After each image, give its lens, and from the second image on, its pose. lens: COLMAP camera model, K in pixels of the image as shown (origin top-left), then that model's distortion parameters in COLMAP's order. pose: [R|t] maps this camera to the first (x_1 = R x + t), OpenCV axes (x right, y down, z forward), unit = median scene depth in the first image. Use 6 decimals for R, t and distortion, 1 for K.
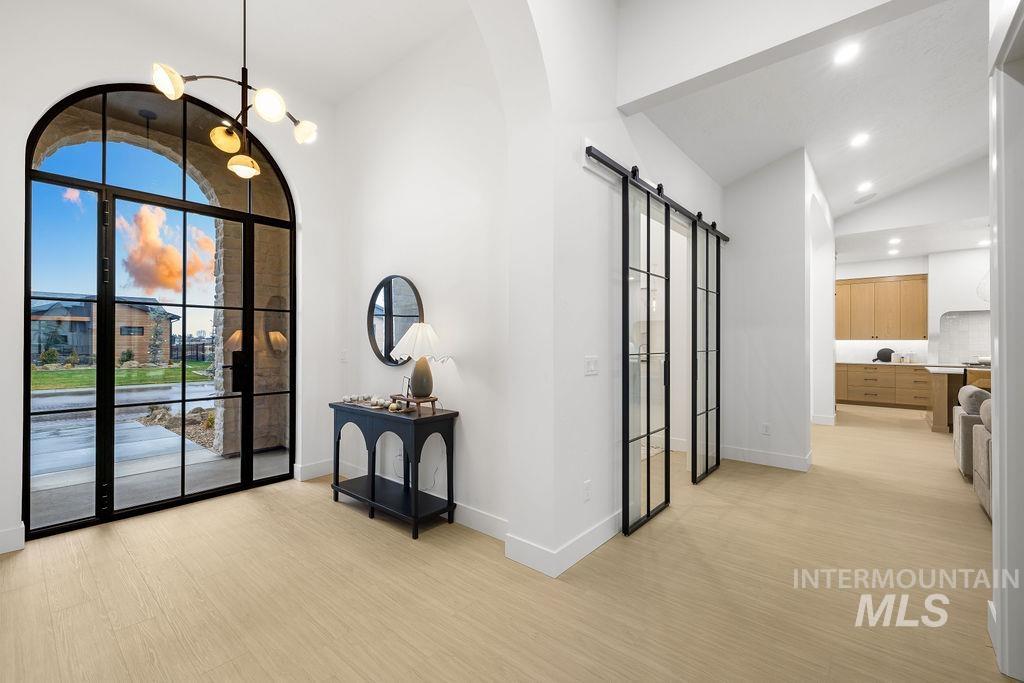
lens RADIAL K [[438.0, 0, 510.7], [0, 438.0, 337.6], [0, 0, 1]] dist [0.003147, 0.000780]
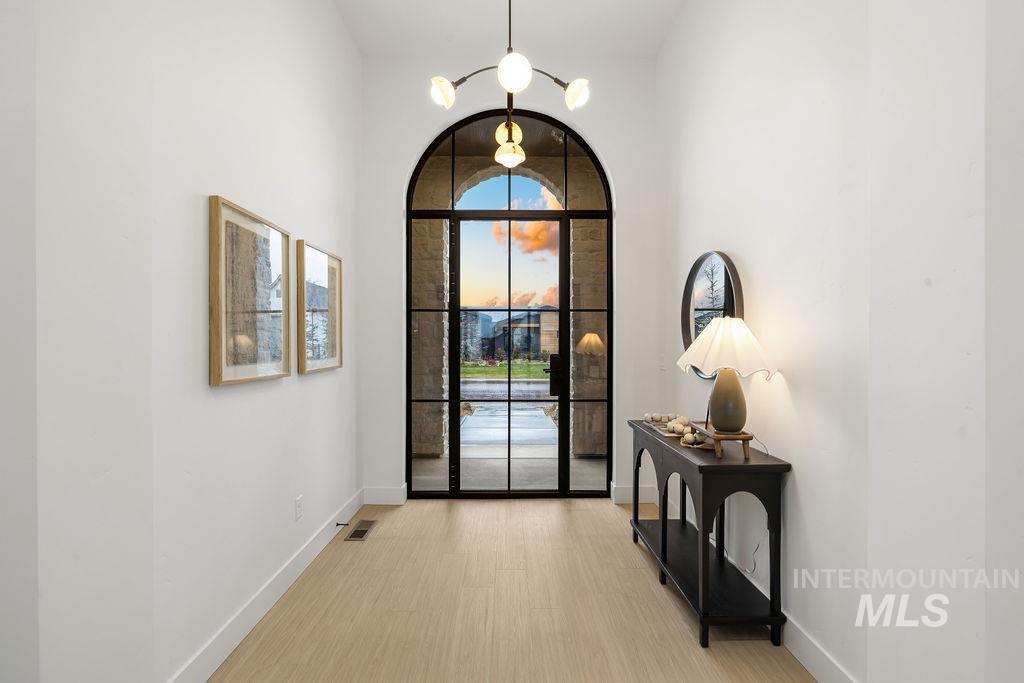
lens RADIAL K [[460.4, 0, 507.3], [0, 460.4, 345.0], [0, 0, 1]] dist [-0.004173, -0.000108]
pose [[0.647321, 0.002407, -0.762214, 0.103796], [0.009617, 0.999890, 0.011325, -0.002761], [0.762157, -0.014661, 0.647226, 0.302281]]
